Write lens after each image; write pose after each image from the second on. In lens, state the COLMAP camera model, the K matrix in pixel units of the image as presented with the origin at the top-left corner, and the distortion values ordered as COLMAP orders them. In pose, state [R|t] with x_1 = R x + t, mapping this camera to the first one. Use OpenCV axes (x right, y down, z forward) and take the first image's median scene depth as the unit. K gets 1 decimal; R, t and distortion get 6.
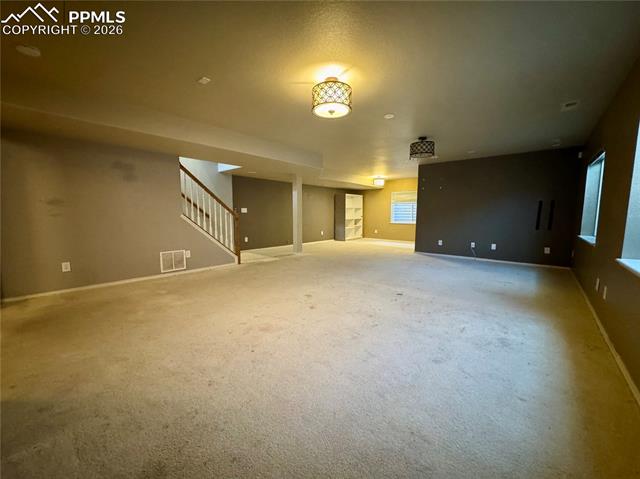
lens RADIAL K [[255.2, 0, 321.6], [0, 255.2, 237.4], [0, 0, 1]] dist [-0.008161, -0.000320]
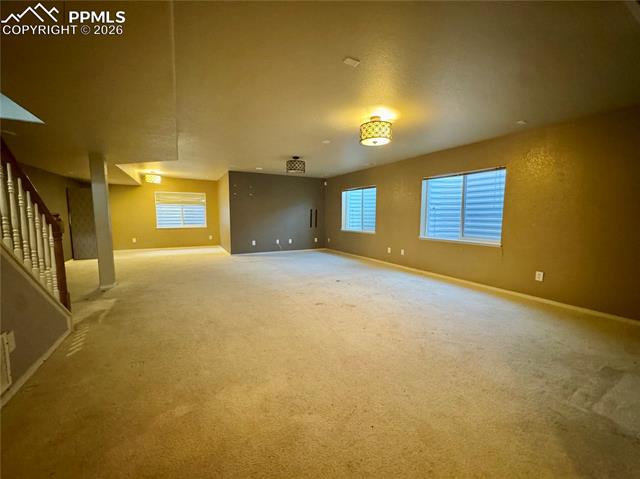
lens RADIAL K [[255.2, 0, 320.3], [0, 255.2, 238.0], [0, 0, 1]] dist [-0.008161, -0.000320]
pose [[0.358926, -0.088321, 0.929178, -0.590121], [0.085475, 0.994440, 0.061507, -0.056596], [-0.929444, 0.057345, 0.364479, 0.376605]]
